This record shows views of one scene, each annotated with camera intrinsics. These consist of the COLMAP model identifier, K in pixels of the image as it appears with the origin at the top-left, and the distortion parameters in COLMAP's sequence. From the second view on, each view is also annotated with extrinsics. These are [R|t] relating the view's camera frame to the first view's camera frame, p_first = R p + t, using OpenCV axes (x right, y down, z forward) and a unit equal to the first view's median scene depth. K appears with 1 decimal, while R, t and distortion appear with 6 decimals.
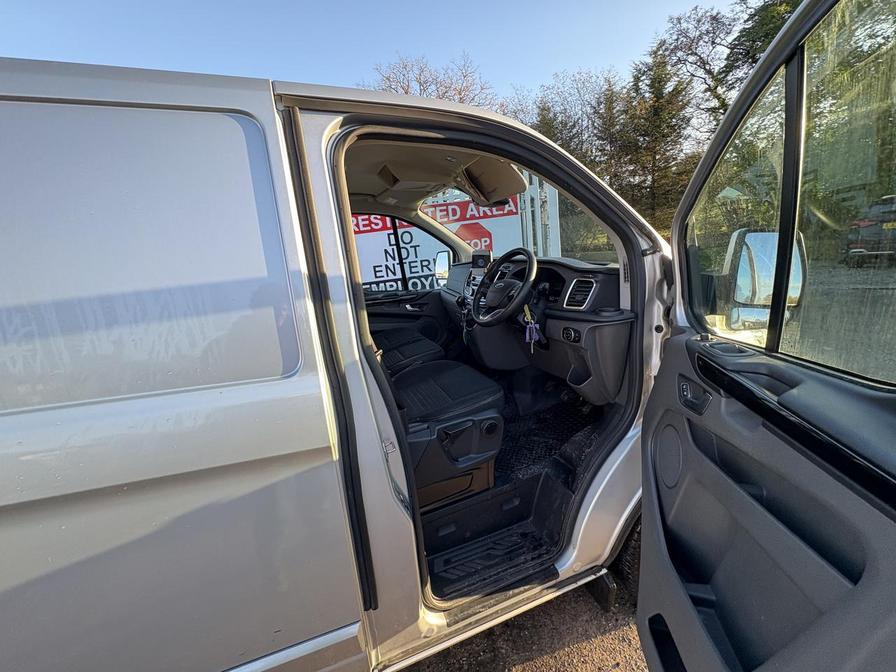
lens RADIAL K [[359.5, 0, 447.7], [0, 359.5, 333.3], [0, 0, 1]] dist [0.003173, 0.000389]
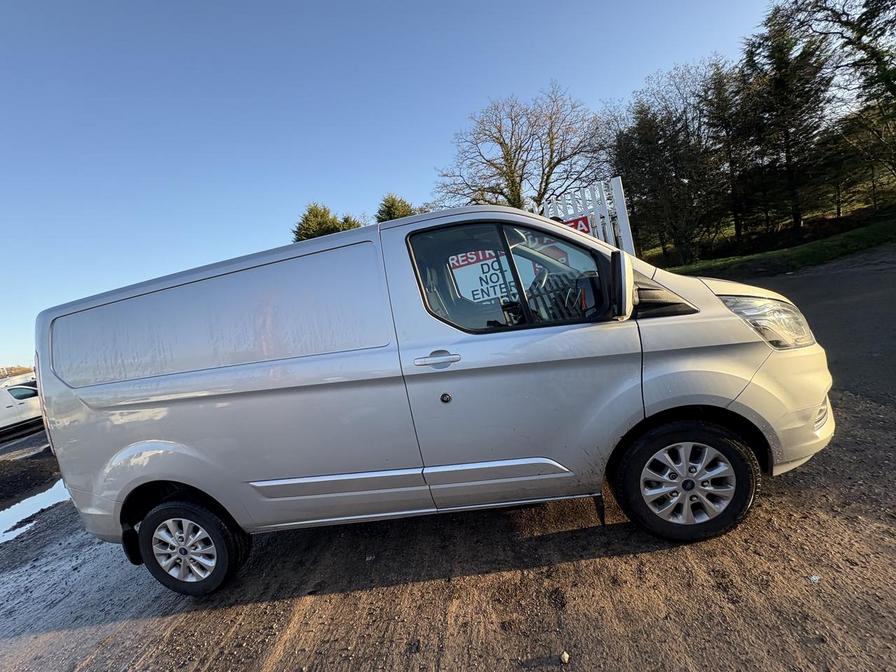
lens RADIAL K [[359.5, 0, 447.7], [0, 359.5, 333.3], [0, 0, 1]] dist [0.003173, 0.000389]
pose [[0.949715, -0.077329, -0.303415, 0.085577], [0.058308, 0.995751, -0.071271, 0.047666], [0.307638, 0.049996, 0.950189, -0.225945]]
